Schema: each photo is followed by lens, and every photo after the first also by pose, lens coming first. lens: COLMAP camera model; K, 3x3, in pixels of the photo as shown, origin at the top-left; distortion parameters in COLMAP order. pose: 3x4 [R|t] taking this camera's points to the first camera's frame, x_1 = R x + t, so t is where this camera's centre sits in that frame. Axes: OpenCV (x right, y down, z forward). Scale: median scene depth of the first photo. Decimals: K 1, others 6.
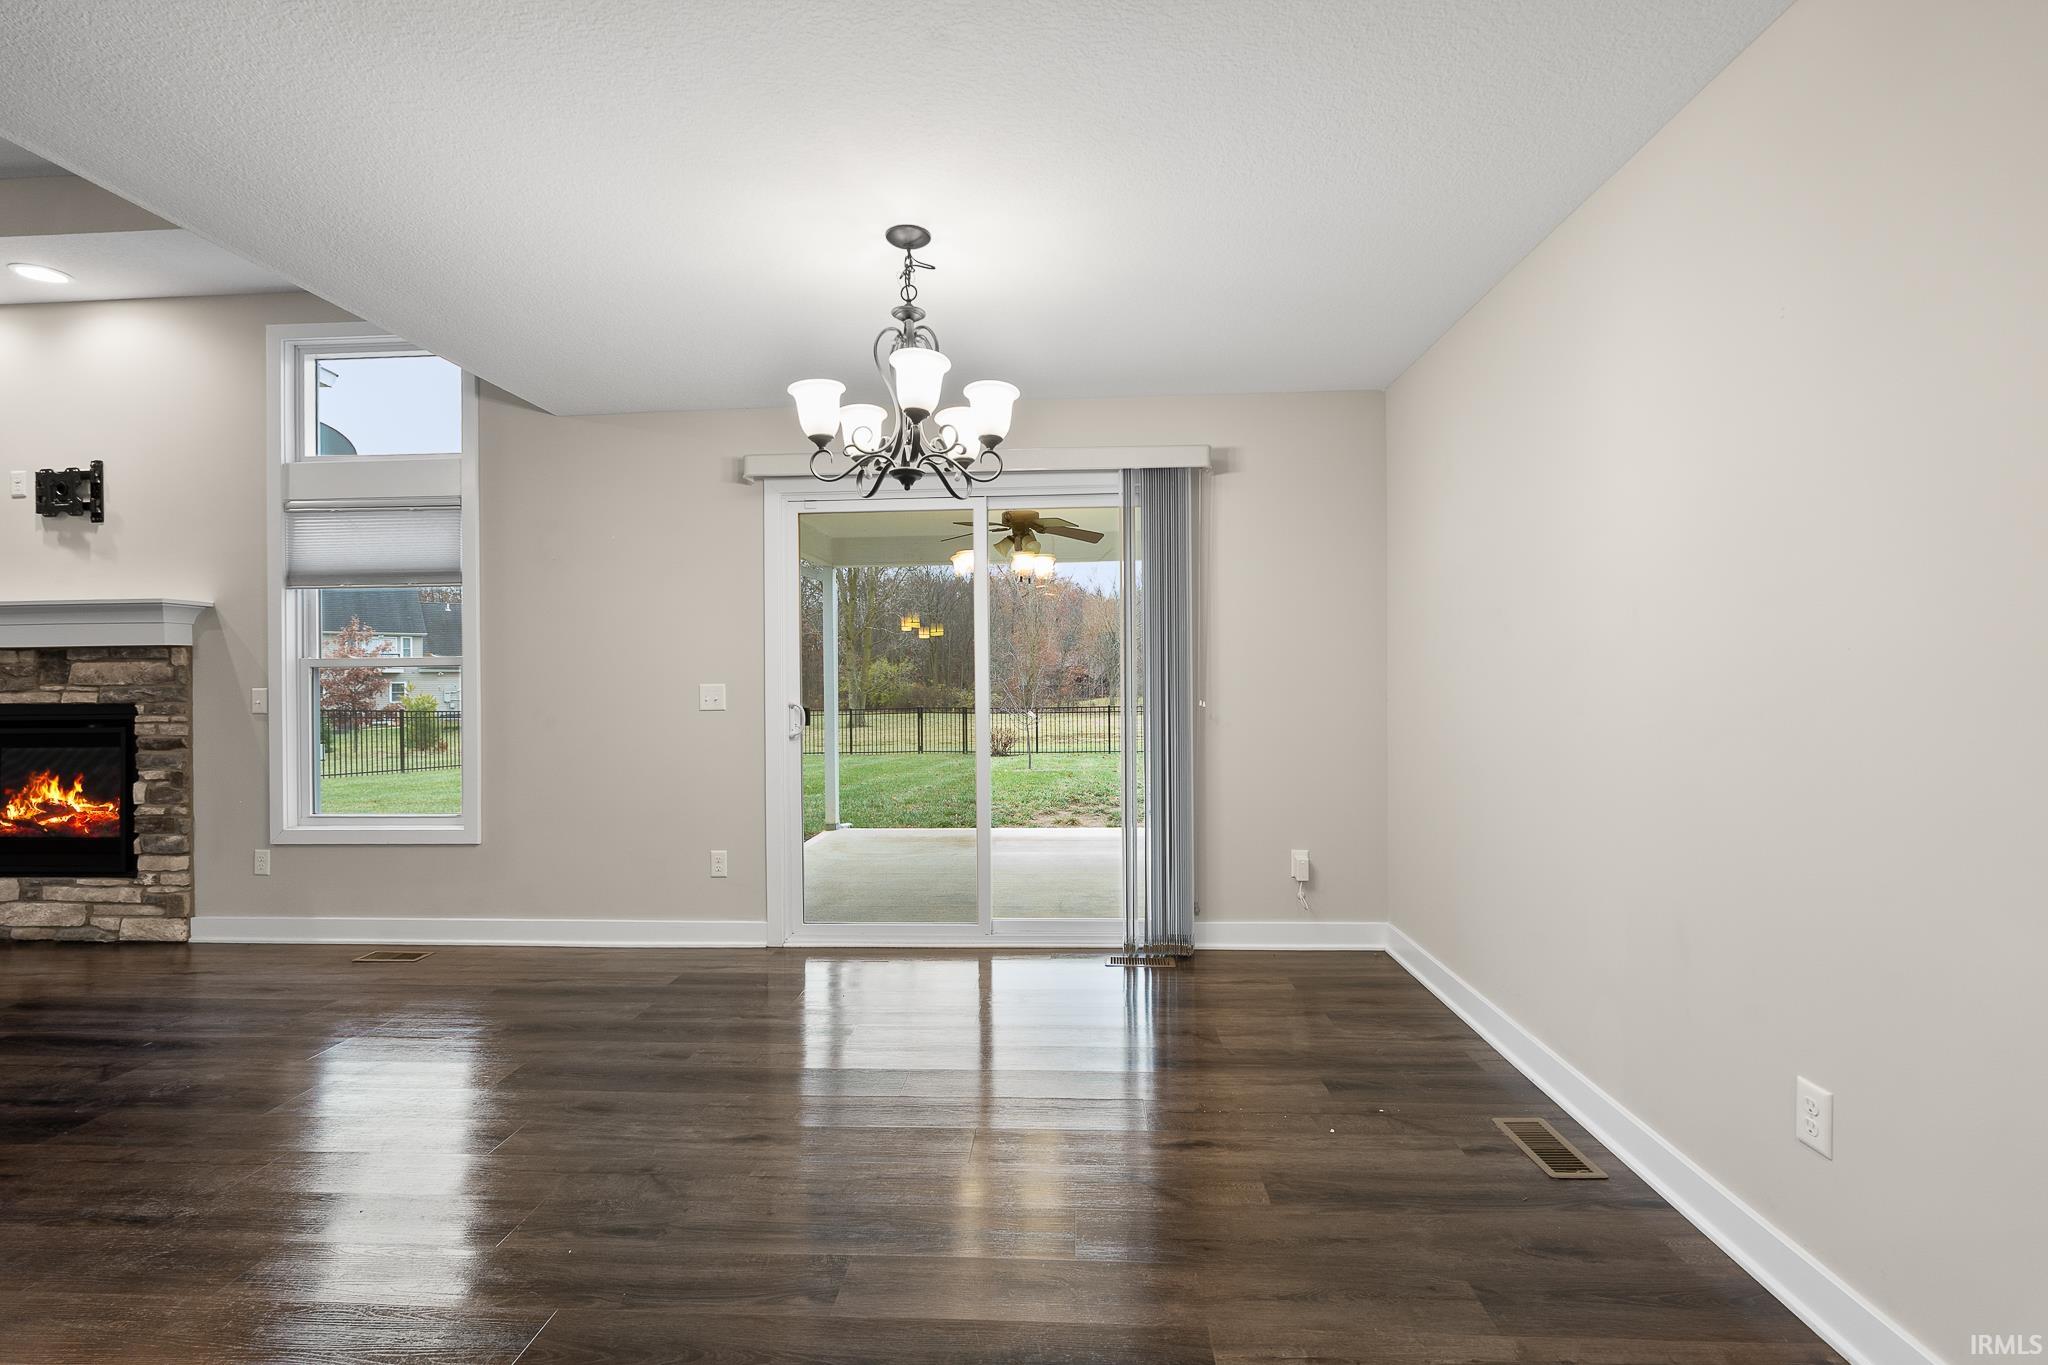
lens RADIAL K [[882.9, 0, 1021.3], [0, 882.9, 676.5], [0, 0, 1]] dist [0.002347, 0.000811]
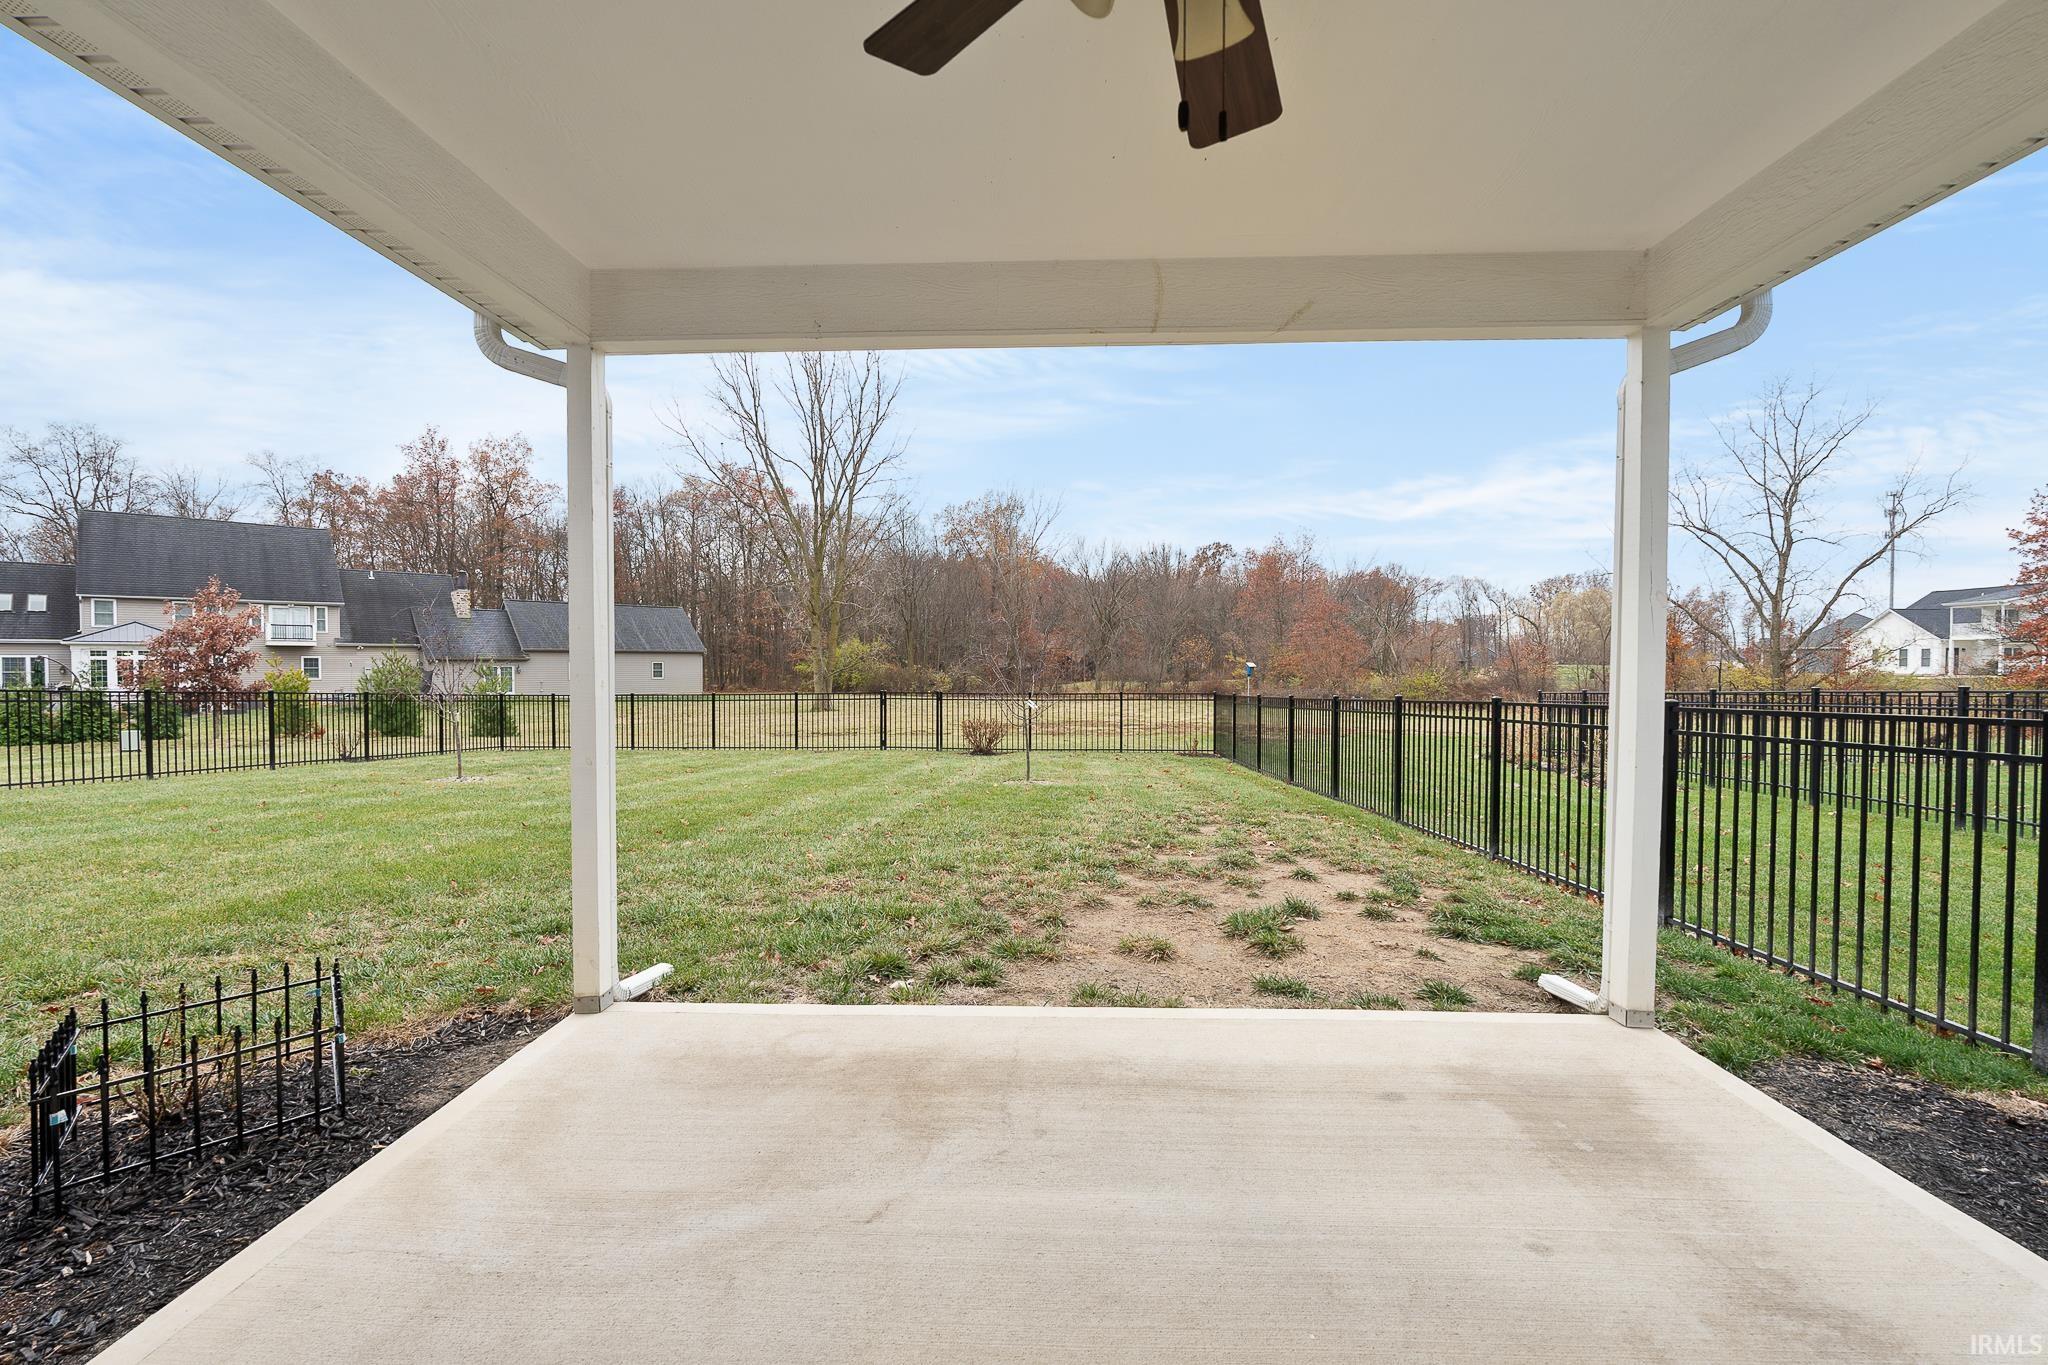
lens RADIAL K [[882.9, 0, 1017.6], [0, 882.9, 683.1], [0, 0, 1]] dist [0.002347, 0.000811]
pose [[0.999718, 0.008974, 0.021975, -0.006401], [-0.009561, 0.999596, 0.026778, 0.002570], [-0.021726, -0.026981, 0.999400, 0.119636]]
